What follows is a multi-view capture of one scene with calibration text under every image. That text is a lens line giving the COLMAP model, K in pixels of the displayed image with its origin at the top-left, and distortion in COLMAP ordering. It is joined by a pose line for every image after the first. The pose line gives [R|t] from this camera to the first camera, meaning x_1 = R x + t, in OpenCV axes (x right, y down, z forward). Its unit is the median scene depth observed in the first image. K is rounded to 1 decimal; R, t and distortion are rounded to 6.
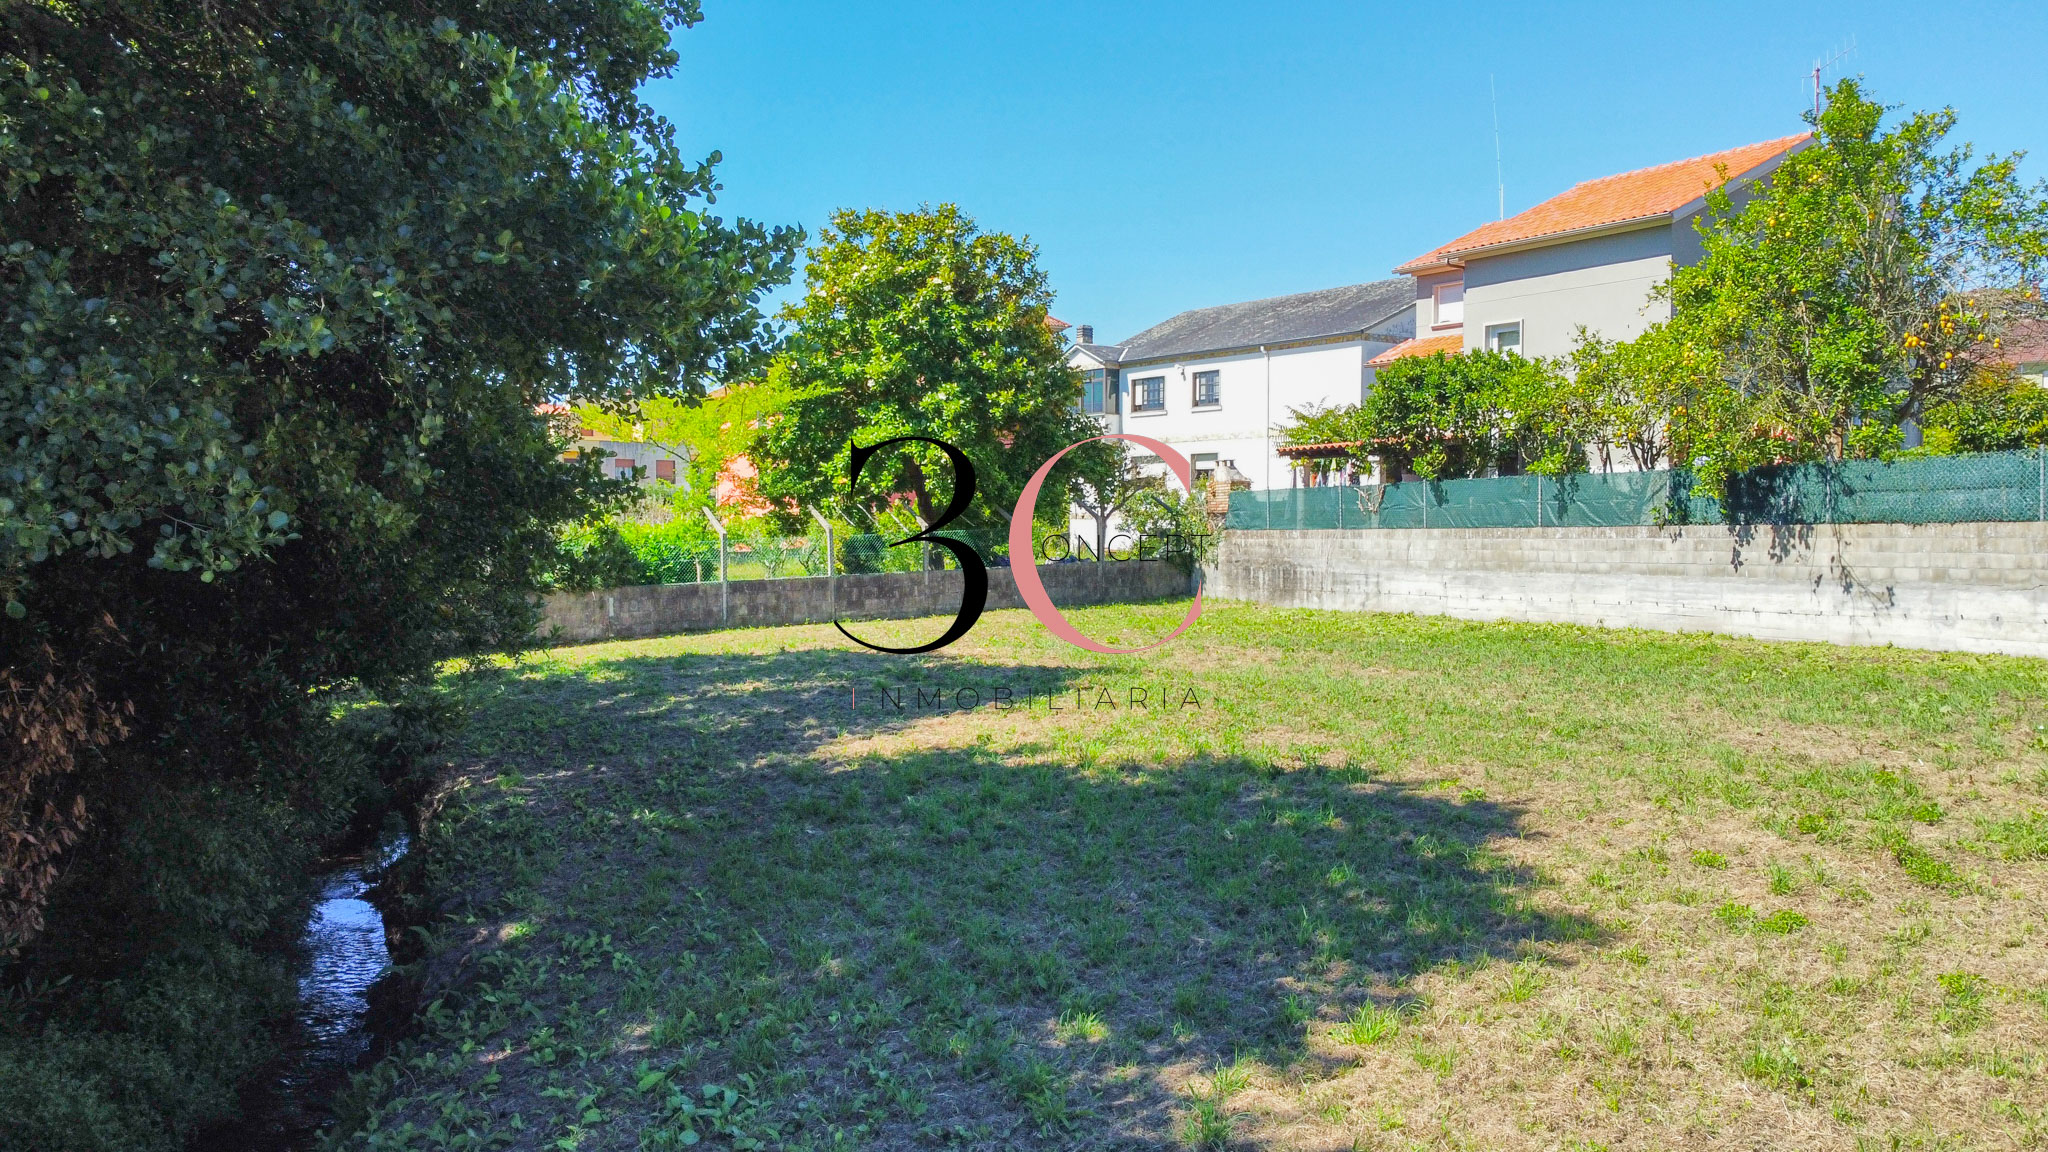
lens RADIAL K [[1563.8, 0, 1020.5], [0, 1563.8, 562.9], [0, 0, 1]] dist [0.005478, -0.012364]
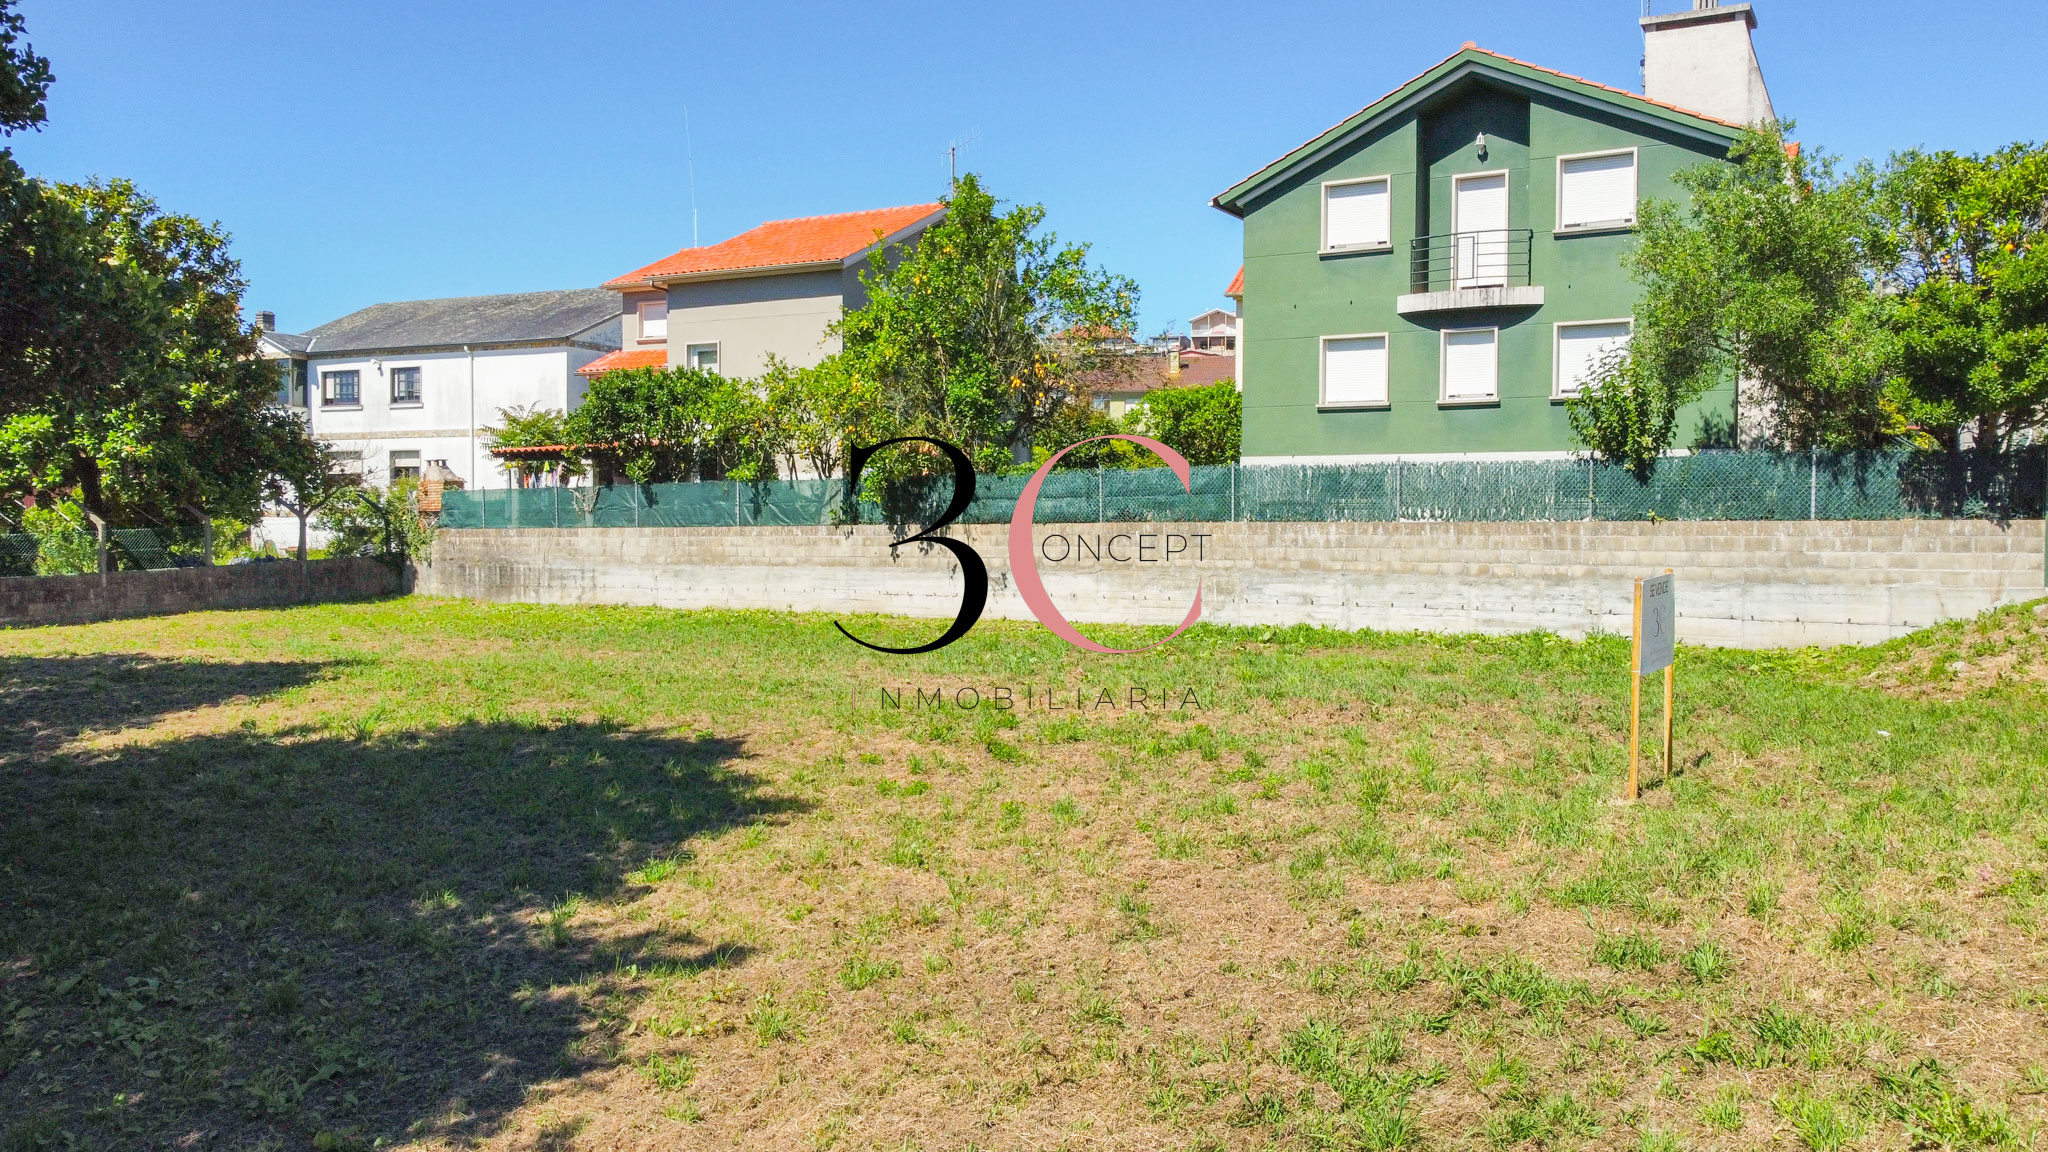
lens RADIAL K [[1563.8, 0, 1024.7], [0, 1563.8, 565.8], [0, 0, 1]] dist [0.005478, -0.012364]
pose [[0.873458, -0.011680, 0.486760, -0.040684], [0.010147, 0.999932, 0.005787, 0.001608], [-0.486794, -0.000116, 0.873517, -0.097809]]
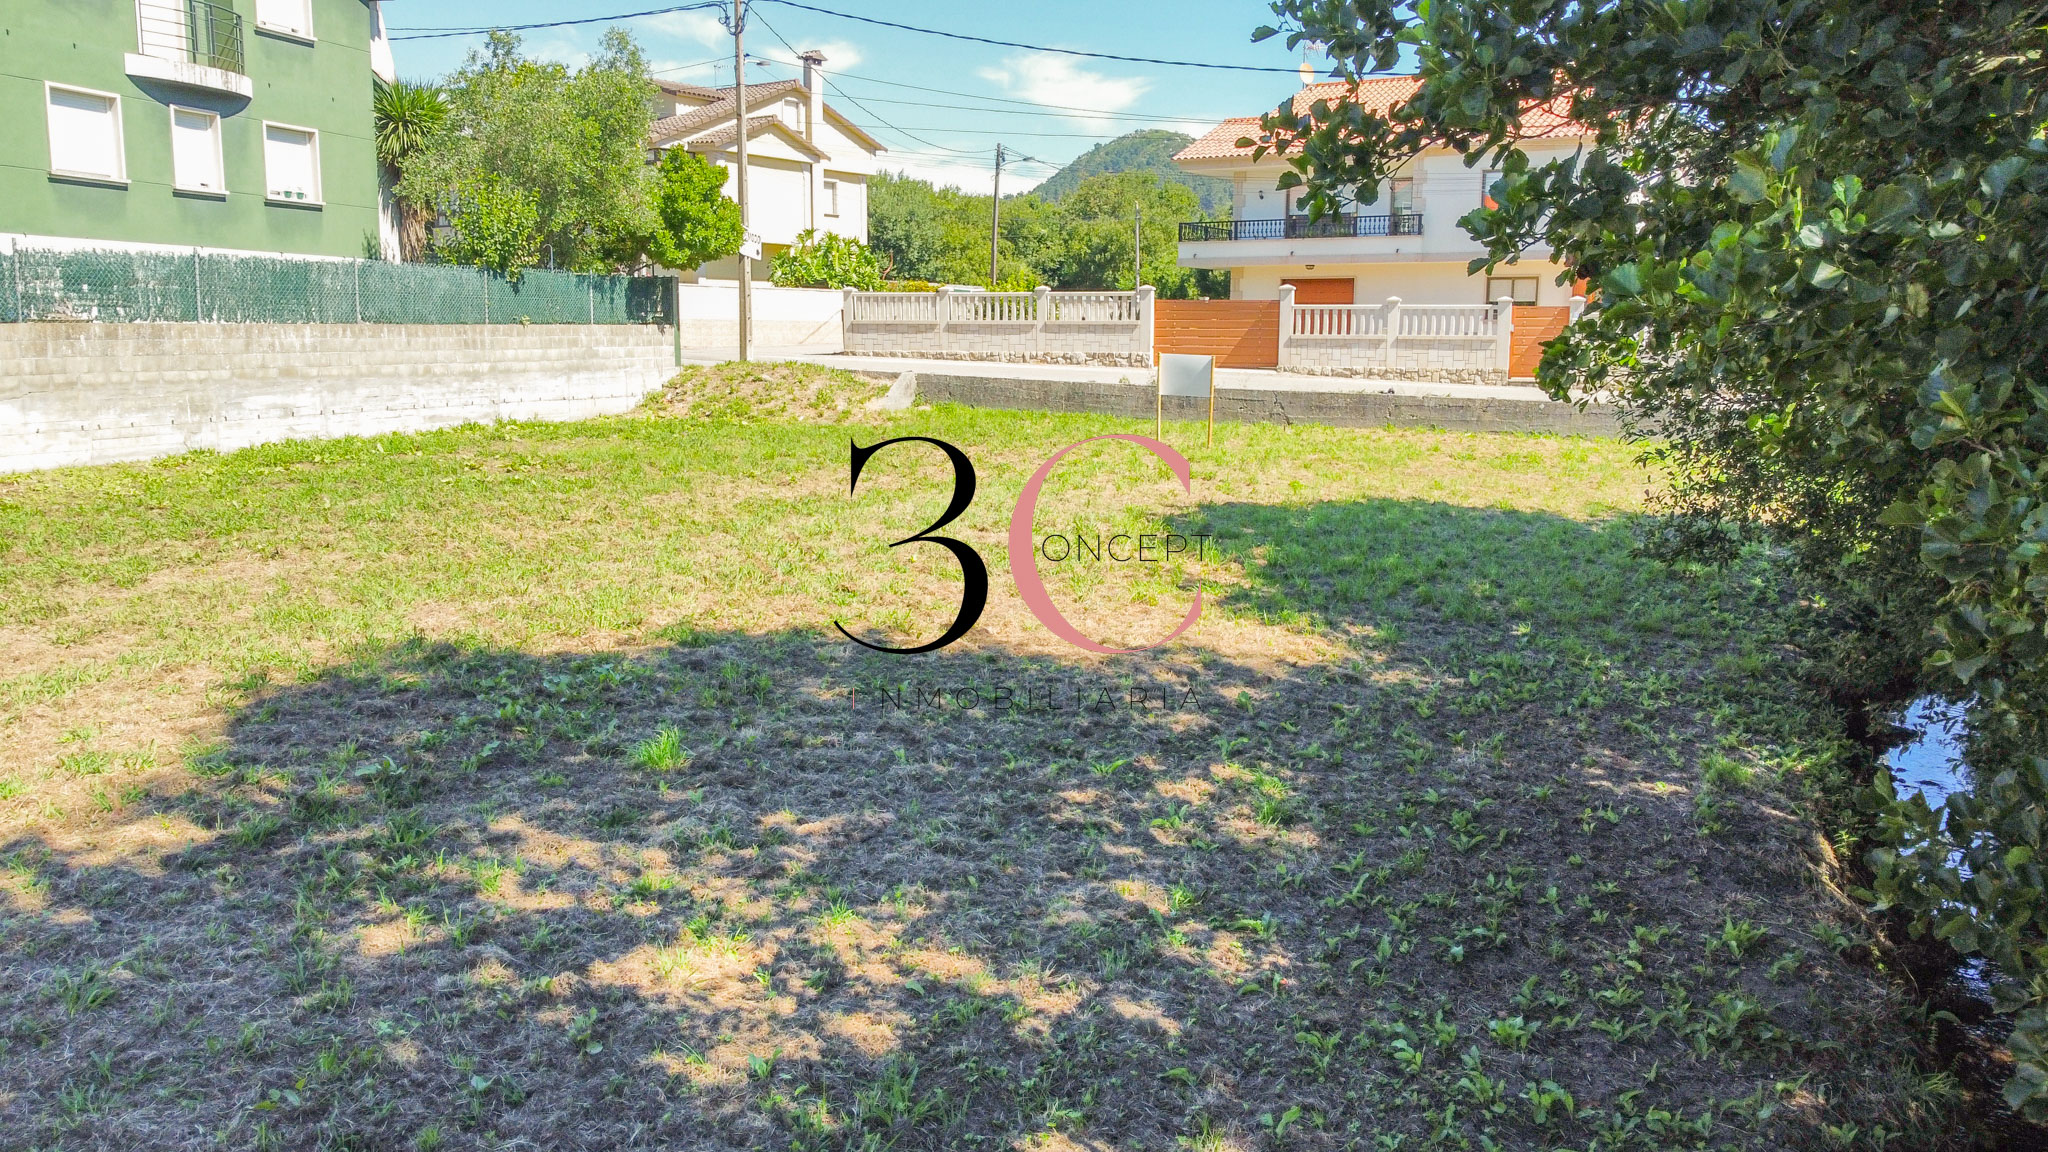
lens RADIAL K [[1563.8, 0, 1025.8], [0, 1563.8, 569.8], [0, 0, 1]] dist [0.005478, -0.012364]
pose [[-0.681500, -0.111200, 0.723321, -0.296382], [0.015153, 0.986032, 0.165865, -0.018338], [-0.731662, 0.123997, -0.670295, 0.826993]]
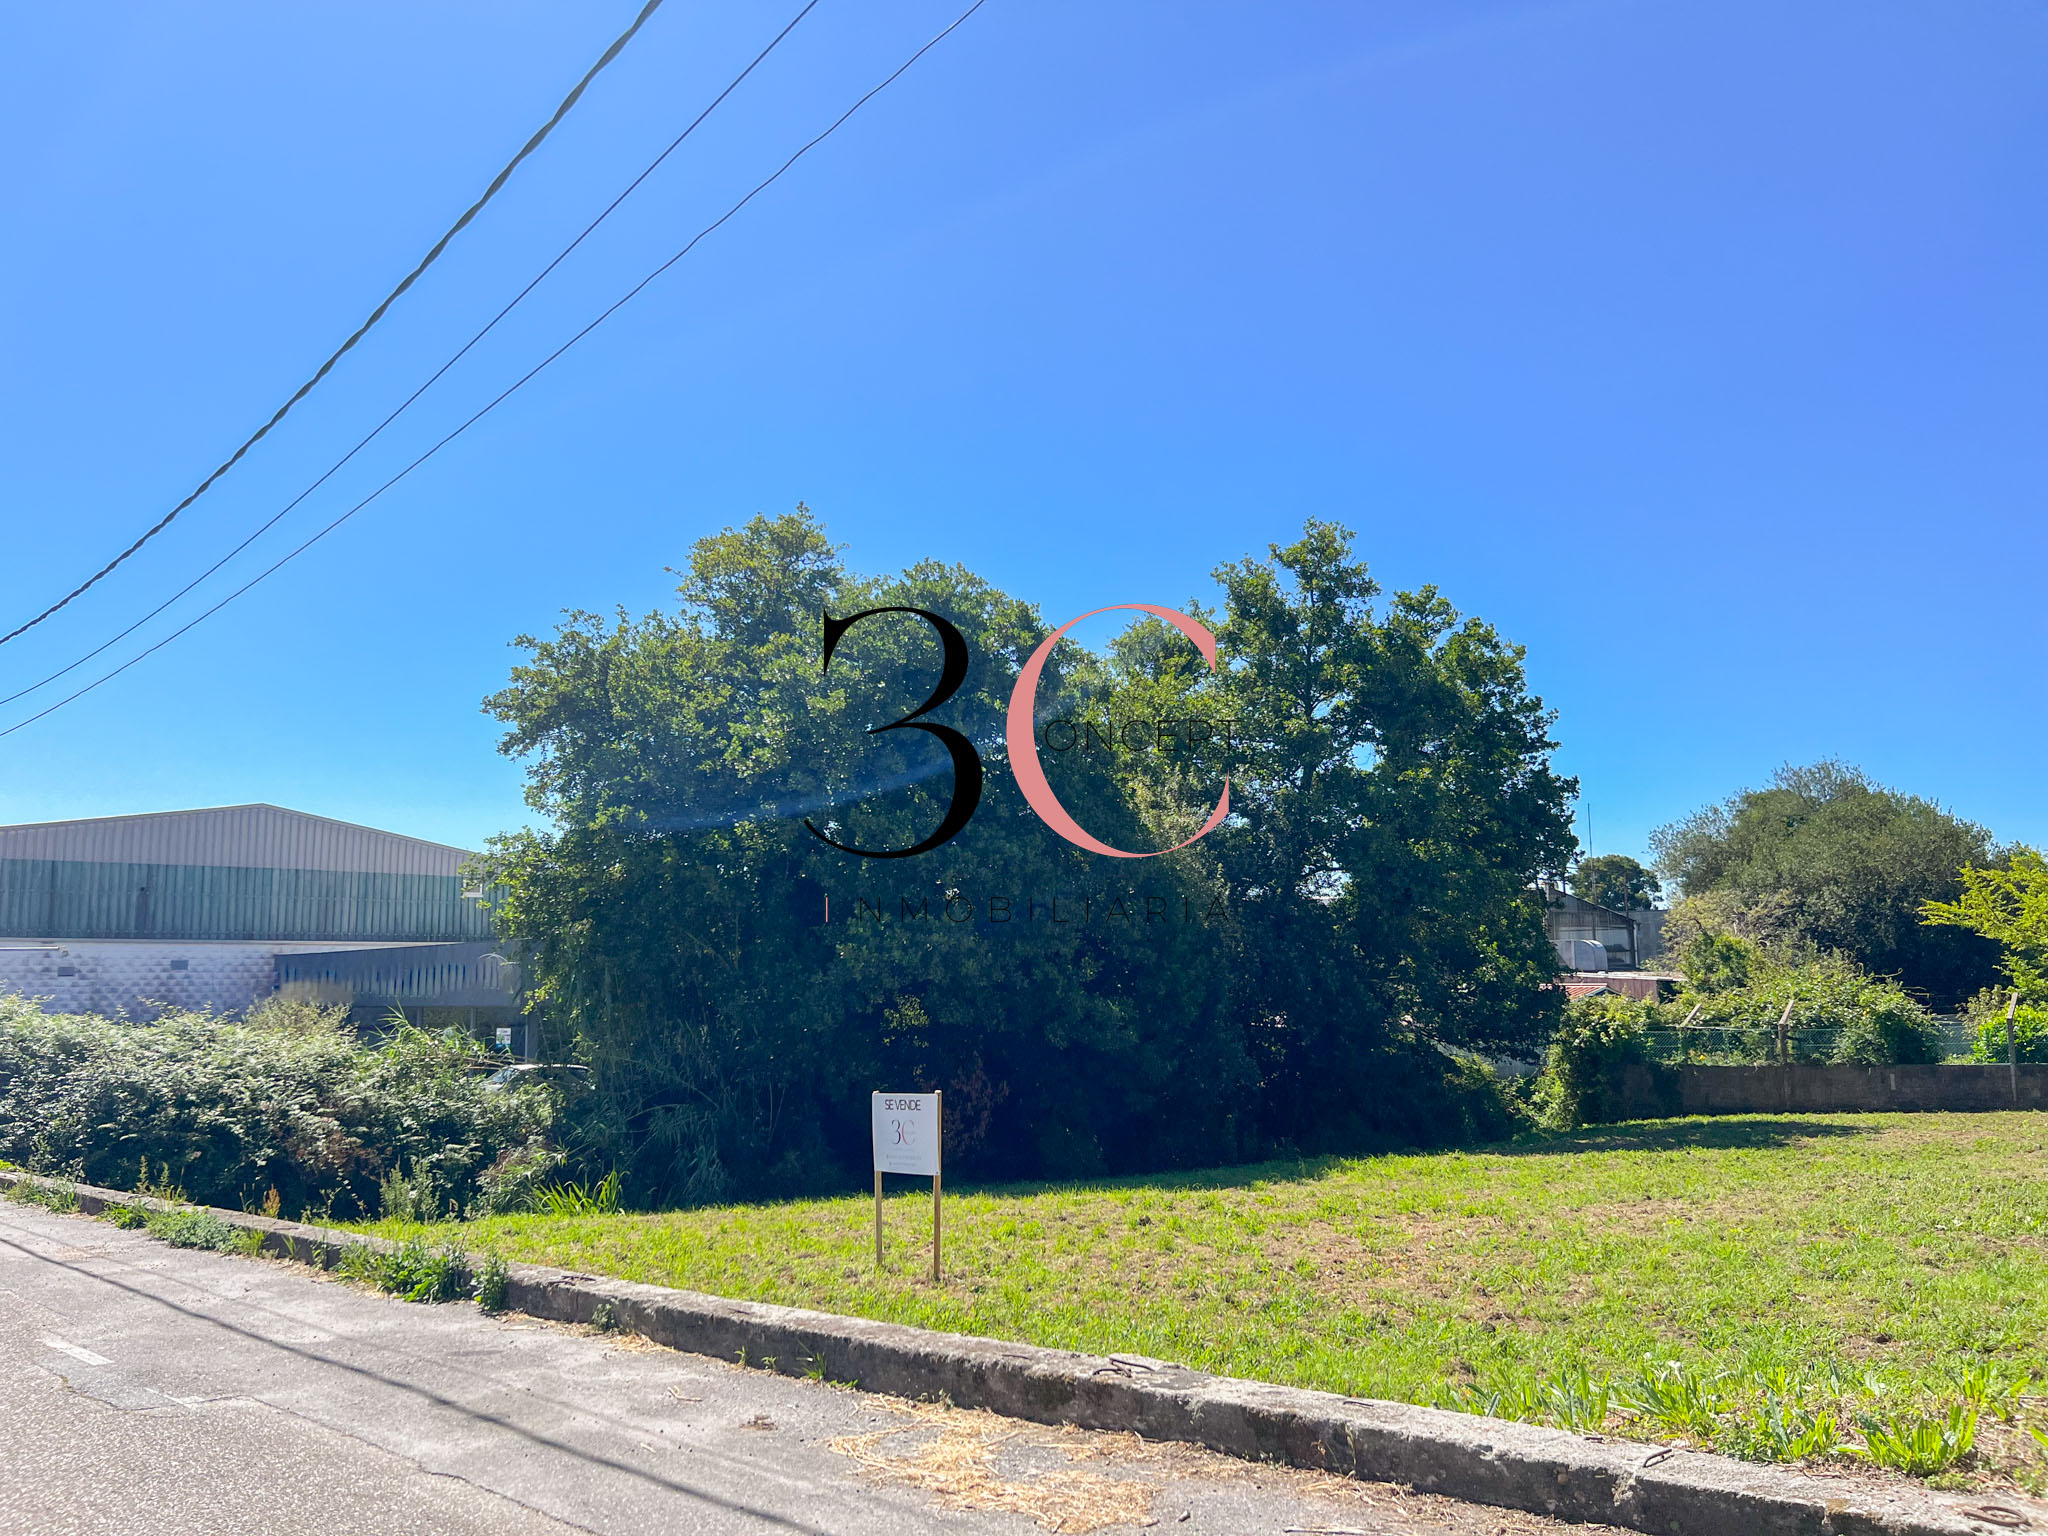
lens RADIAL K [[1546.7, 0, 982.4], [0, 1546.7, 793.8], [0, 0, 1]] dist [0.068158, -0.081274]
pose [[0.235435, -0.125242, -0.963787, 0.755991], [-0.014017, 0.991122, -0.132218, -0.021009], [0.971789, 0.044638, 0.231589, 0.077138]]
